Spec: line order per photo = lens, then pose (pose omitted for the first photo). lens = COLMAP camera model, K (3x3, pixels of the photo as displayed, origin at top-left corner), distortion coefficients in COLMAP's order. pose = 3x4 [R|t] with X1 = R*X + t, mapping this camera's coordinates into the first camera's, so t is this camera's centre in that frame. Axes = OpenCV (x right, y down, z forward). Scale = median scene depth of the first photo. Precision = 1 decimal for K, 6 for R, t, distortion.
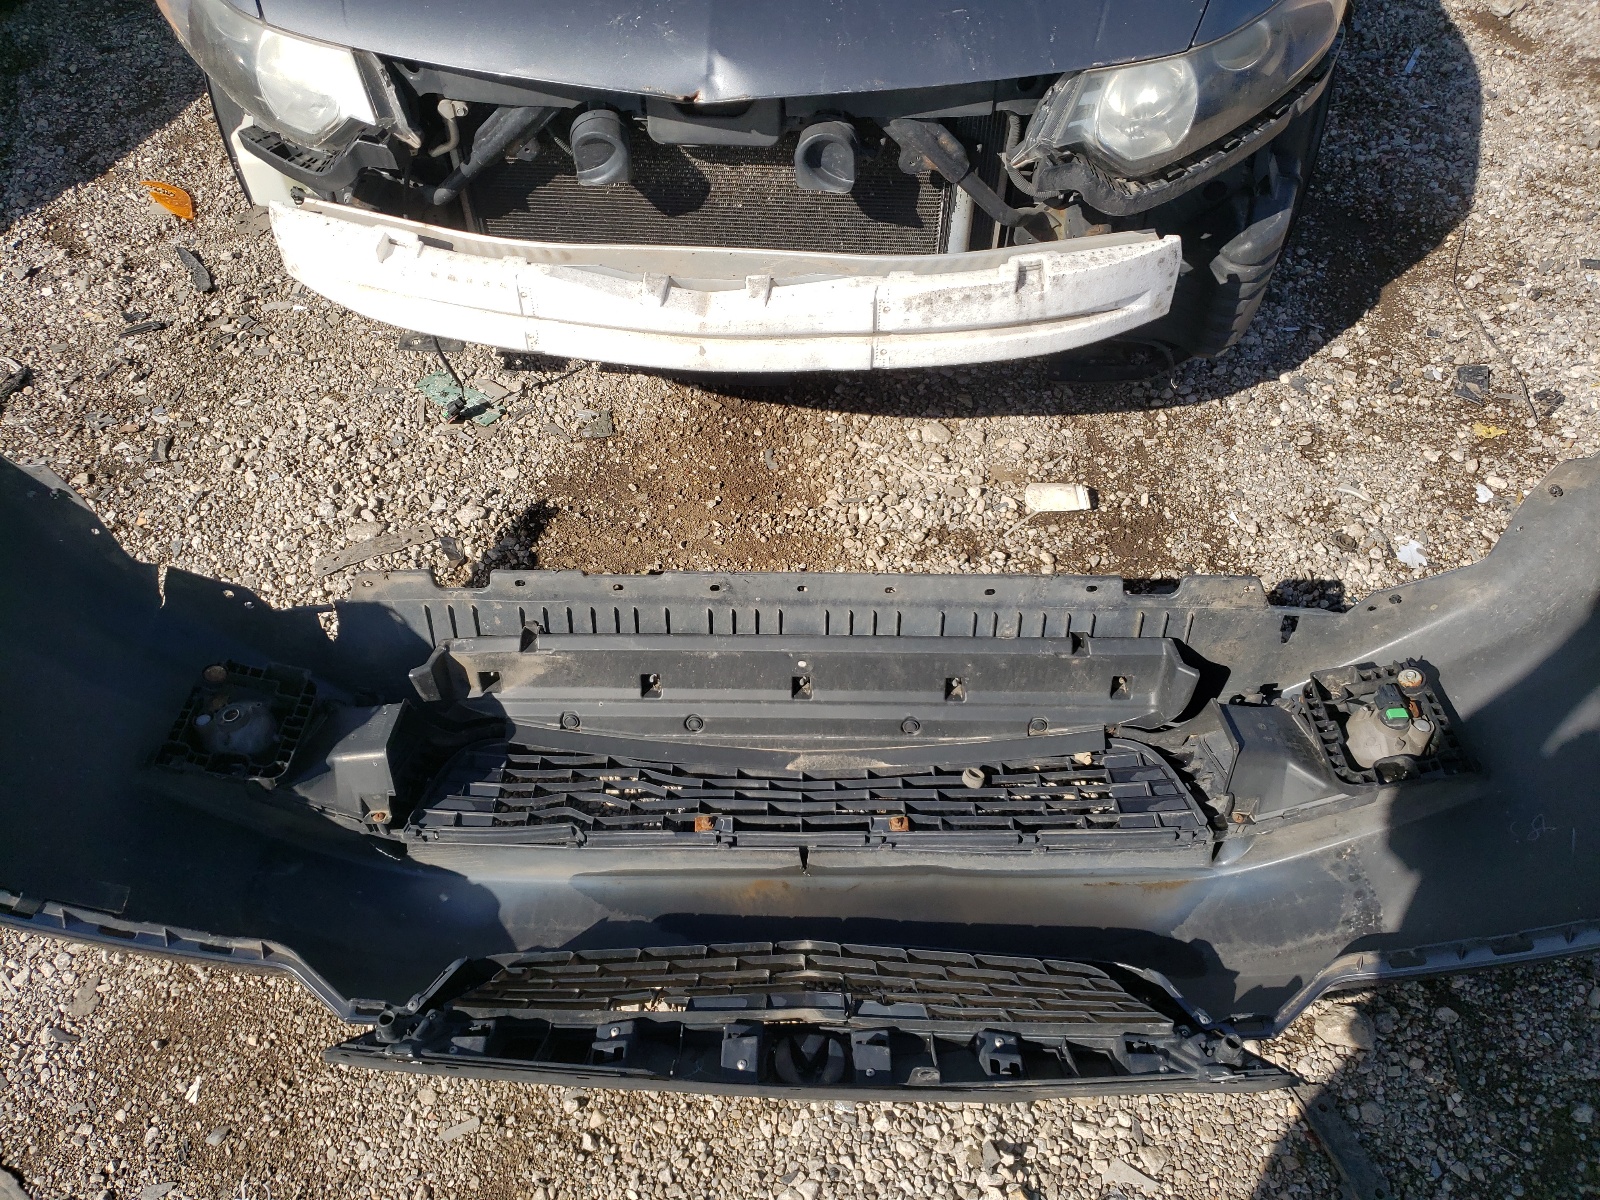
lens RADIAL K [[1263.0, 0, 800.2], [0, 1263.0, 601.7], [0, 0, 1]] dist [0.015893, 0.006190]
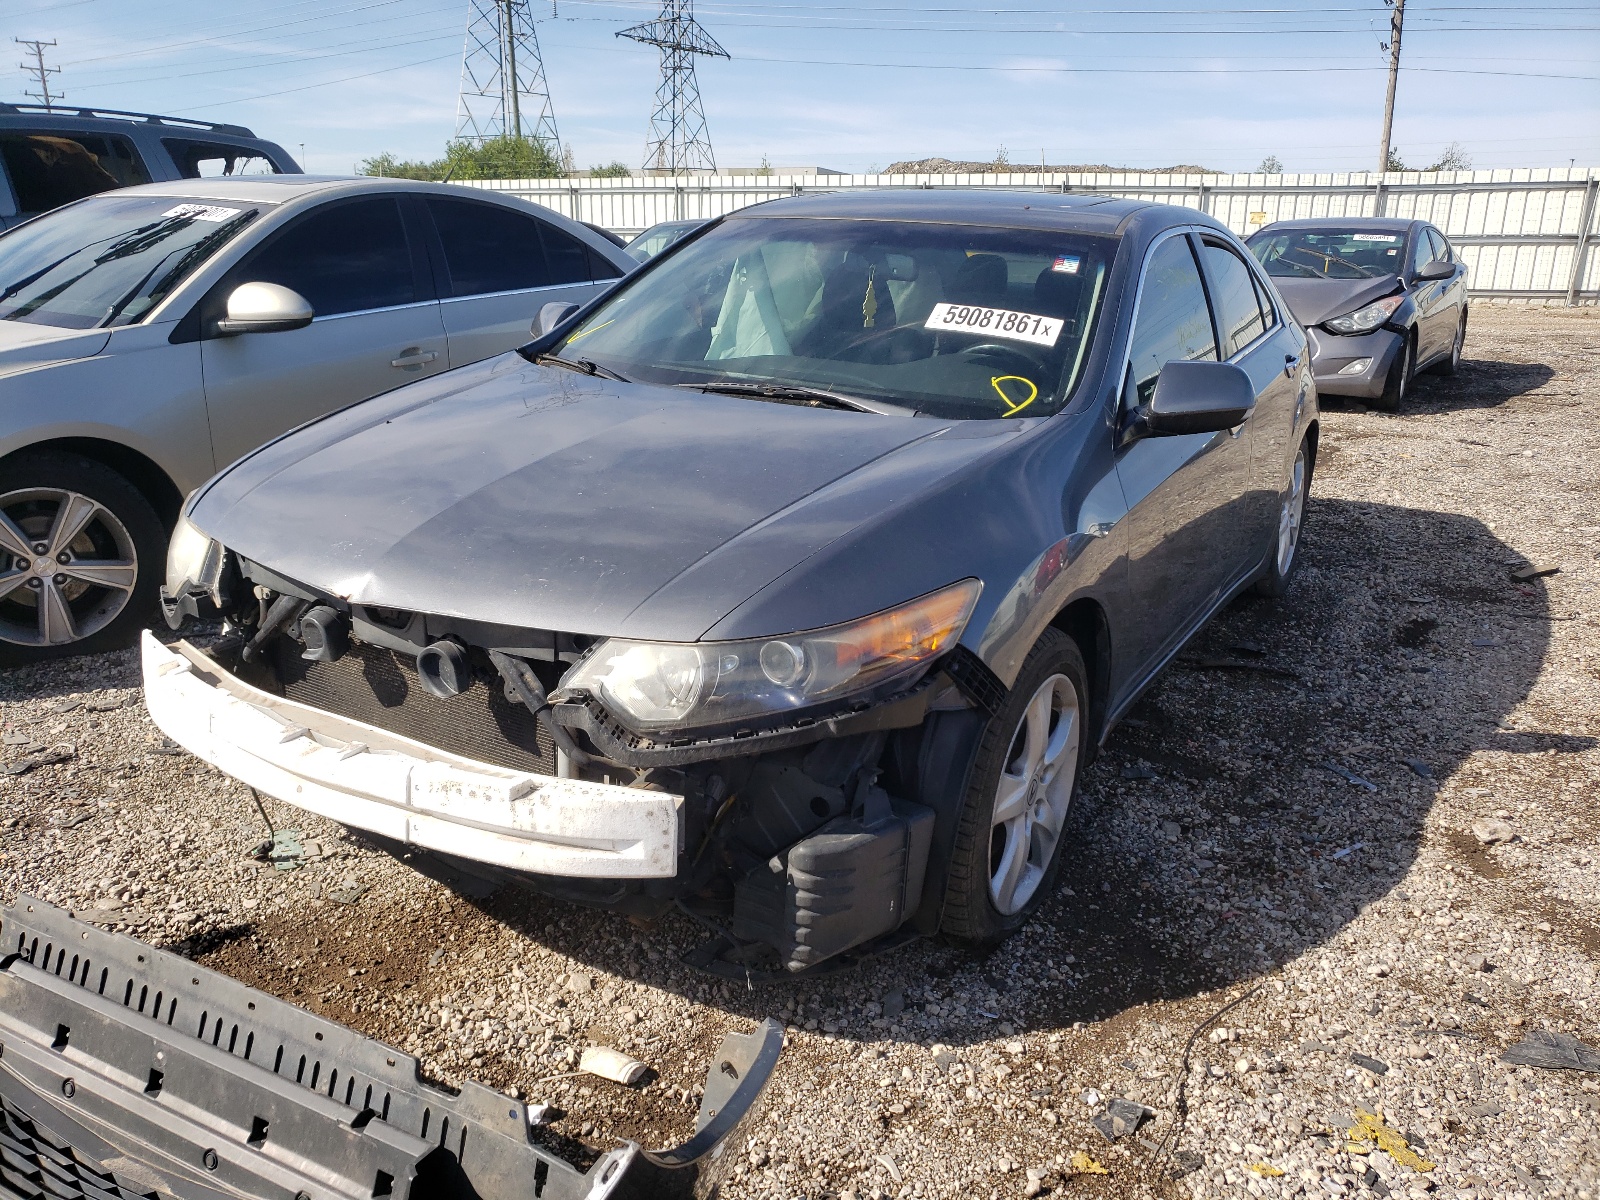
lens RADIAL K [[1263.0, 0, 802.7], [0, 1263.0, 599.3], [0, 0, 1]] dist [0.015893, 0.006190]
pose [[0.895153, 0.172386, -0.411076, 0.812092], [-0.372329, 0.796212, -0.476883, 0.050860], [0.245096, 0.579939, 0.776916, 0.088551]]
